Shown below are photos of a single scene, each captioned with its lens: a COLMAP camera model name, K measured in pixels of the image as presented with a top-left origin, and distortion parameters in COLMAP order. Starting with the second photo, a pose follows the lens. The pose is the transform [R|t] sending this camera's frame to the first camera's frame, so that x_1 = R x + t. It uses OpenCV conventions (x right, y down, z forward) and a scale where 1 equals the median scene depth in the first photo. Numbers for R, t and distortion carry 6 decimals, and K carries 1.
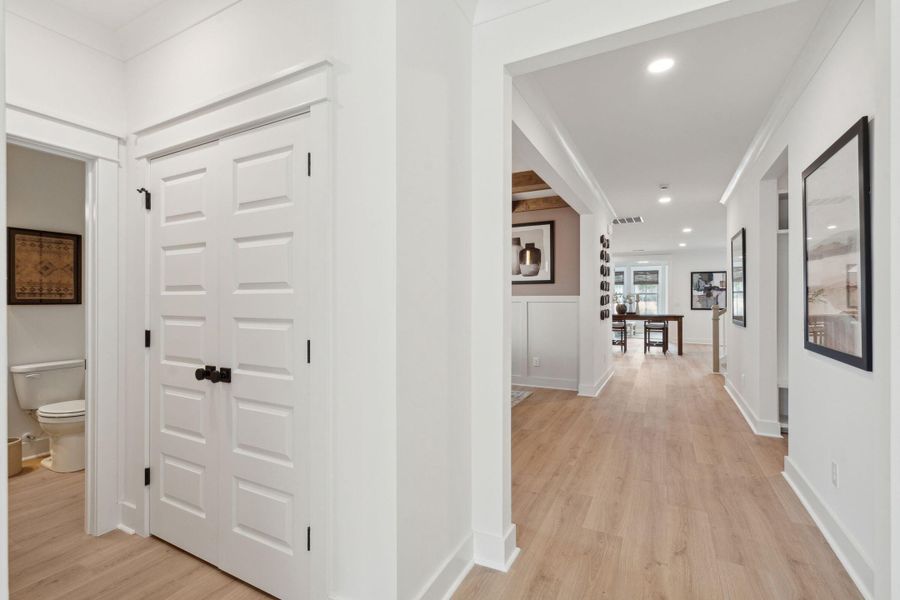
lens RADIAL K [[411.4, 0, 443.9], [0, 411.4, 299.7], [0, 0, 1]] dist [-0.005666, -0.000505]
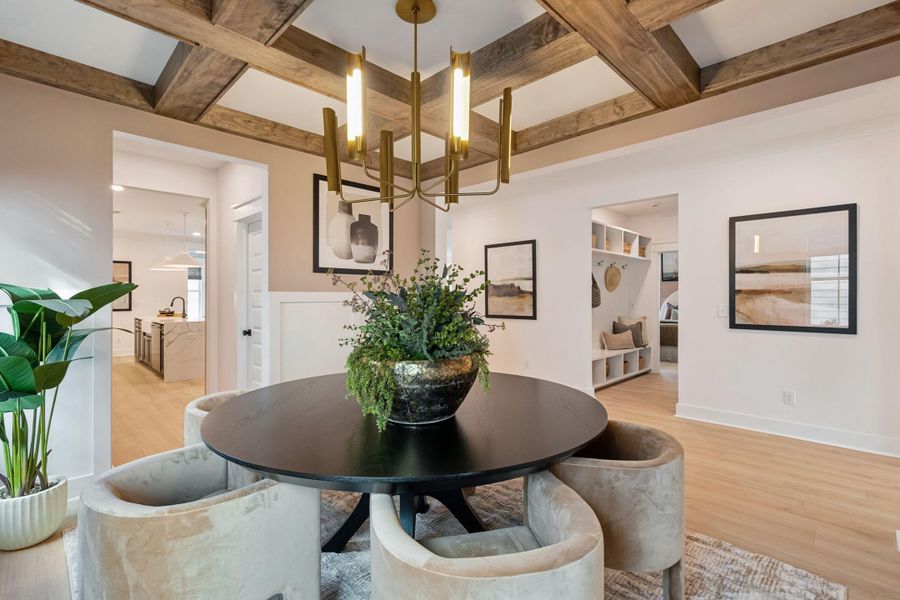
lens RADIAL K [[411.4, 0, 451.4], [0, 411.4, 298.9], [0, 0, 1]] dist [-0.005666, -0.000505]
pose [[0.288796, -0.005352, 0.957376, -0.403622], [-0.000119, 0.999984, 0.005626, -0.001967], [-0.957391, -0.001739, 0.288791, 0.668045]]
